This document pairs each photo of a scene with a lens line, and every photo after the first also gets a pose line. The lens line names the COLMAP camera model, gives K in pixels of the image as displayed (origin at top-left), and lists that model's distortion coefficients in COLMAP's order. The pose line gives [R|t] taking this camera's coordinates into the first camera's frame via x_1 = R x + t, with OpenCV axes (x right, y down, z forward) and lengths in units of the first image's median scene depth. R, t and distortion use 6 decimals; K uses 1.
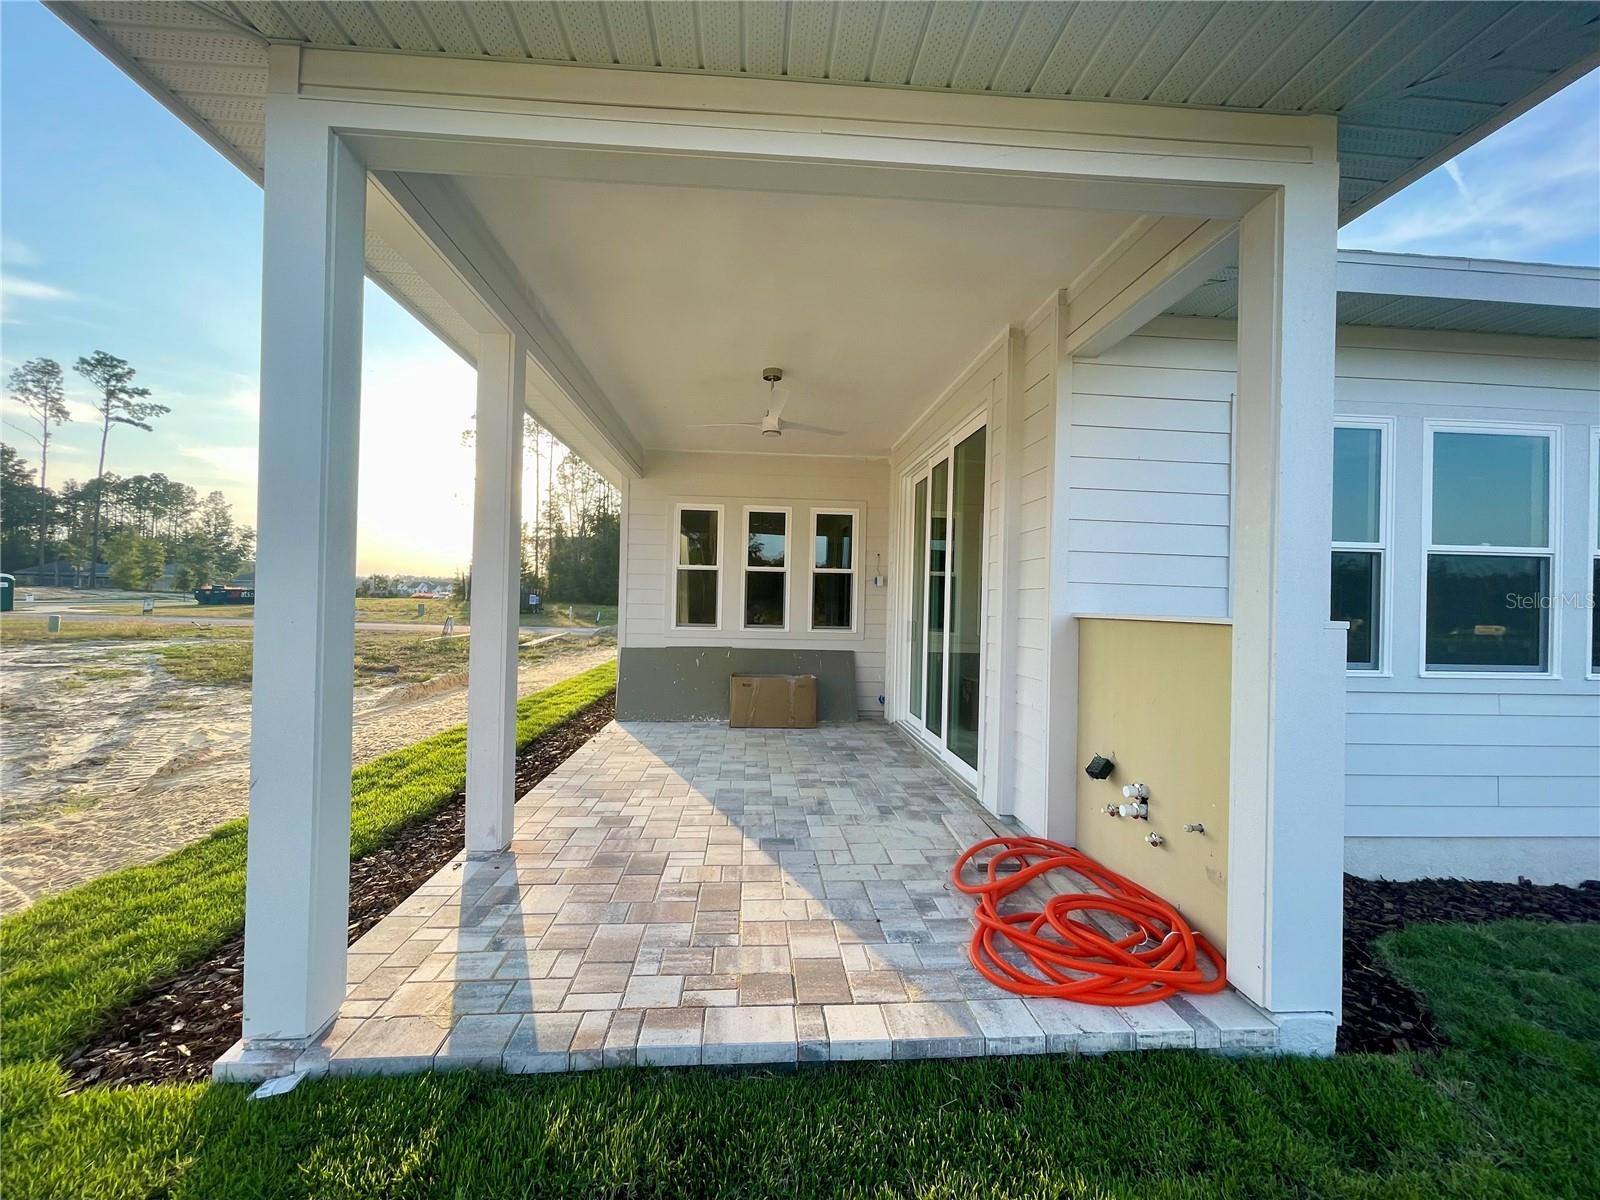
lens RADIAL K [[642.8, 0, 775.6], [0, 642.8, 595.8], [0, 0, 1]] dist [-0.012245, 0.000245]
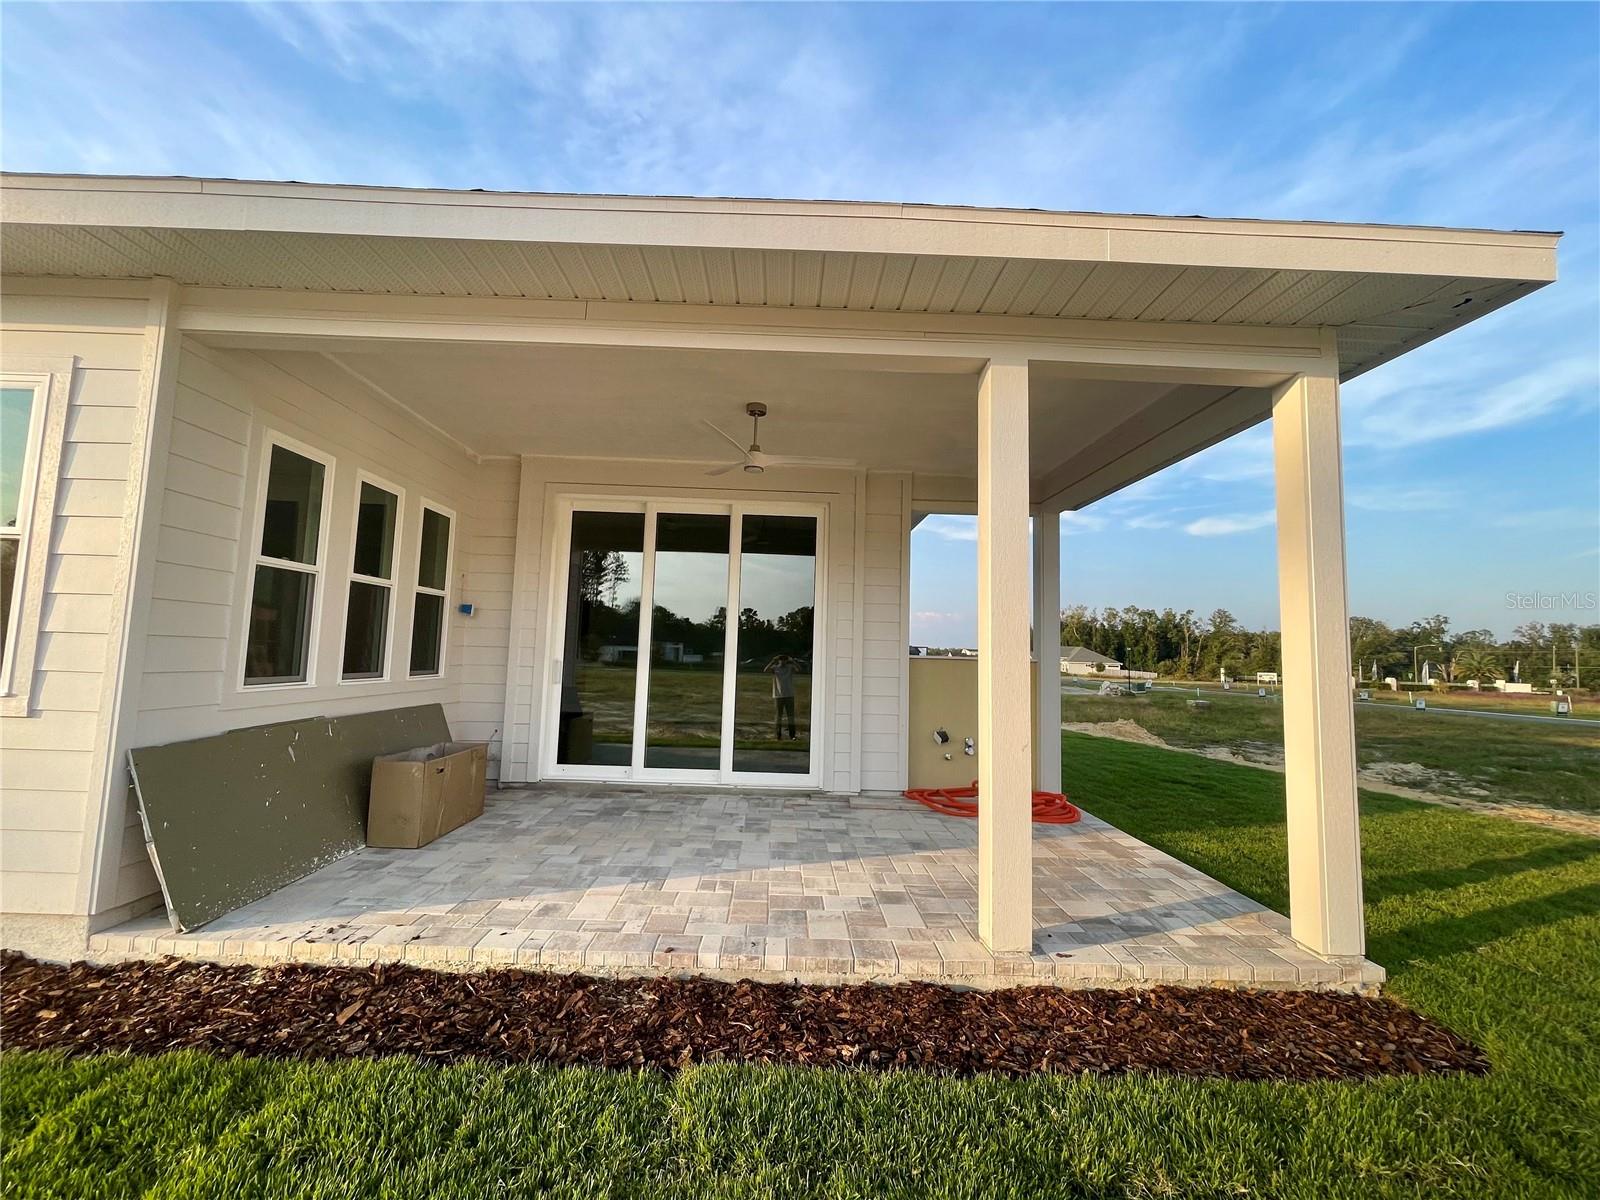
lens RADIAL K [[642.8, 0, 803.3], [0, 642.8, 598.9], [0, 0, 1]] dist [-0.012245, 0.000245]
pose [[0.041383, 0.065921, 0.996966, -1.225253], [-0.033909, 0.997339, -0.064538, 0.000749], [-0.998568, -0.031135, 0.043508, 1.147956]]
